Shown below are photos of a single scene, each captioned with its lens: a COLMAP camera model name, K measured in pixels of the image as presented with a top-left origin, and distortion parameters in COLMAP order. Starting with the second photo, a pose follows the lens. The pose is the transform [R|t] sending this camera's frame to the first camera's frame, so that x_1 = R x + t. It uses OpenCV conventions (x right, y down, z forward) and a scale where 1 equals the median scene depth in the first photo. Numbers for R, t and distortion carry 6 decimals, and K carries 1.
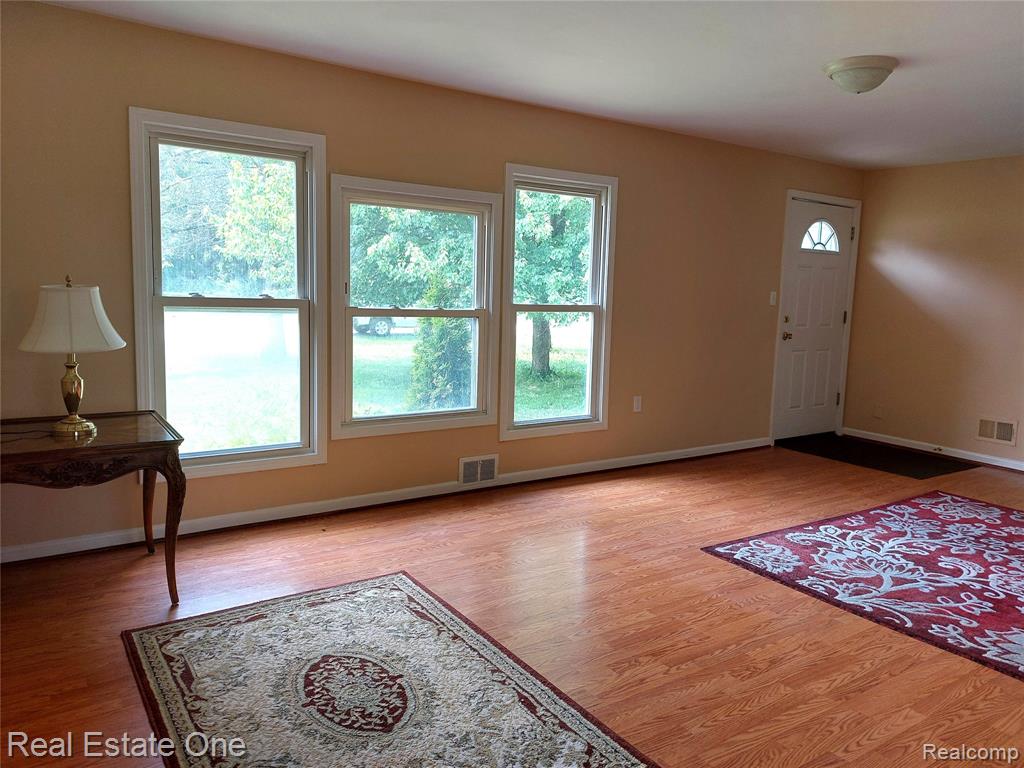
lens RADIAL K [[734.5, 0, 514.0], [0, 734.5, 381.9], [0, 0, 1]] dist [0.002445, -0.011060]
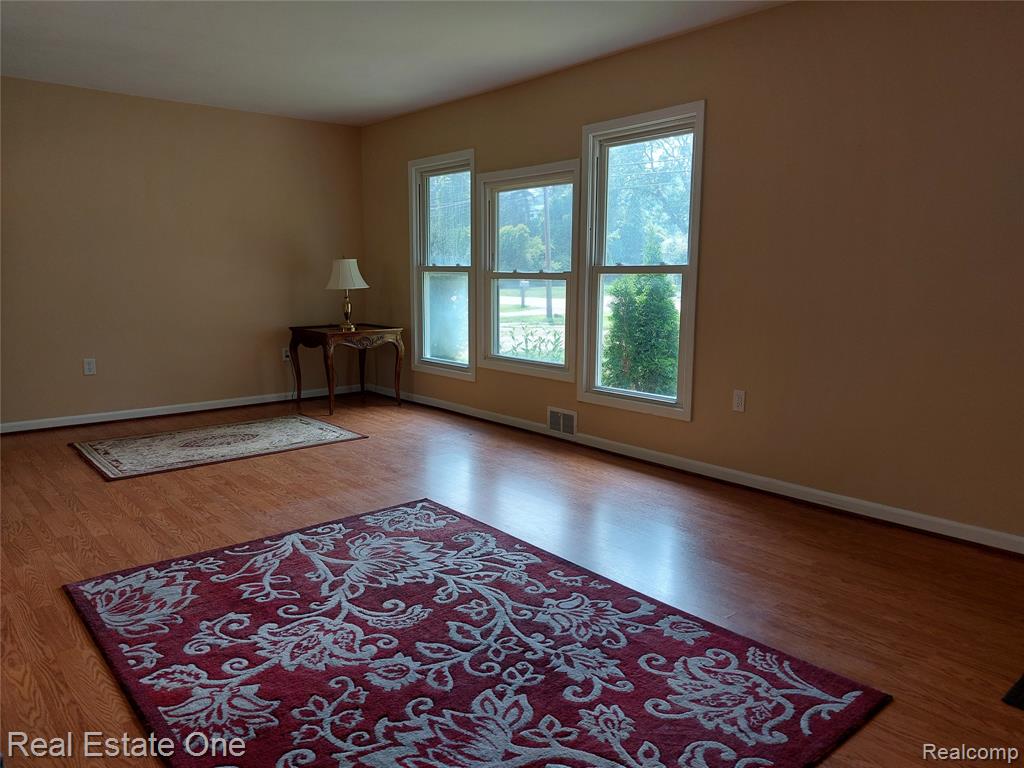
lens RADIAL K [[734.5, 0, 516.2], [0, 734.5, 384.9], [0, 0, 1]] dist [0.002445, -0.011060]
pose [[0.136476, 0.126476, -0.982537, 1.246351], [-0.136565, 0.984749, 0.107792, -0.049825], [0.981185, 0.119469, 0.151667, 0.962152]]
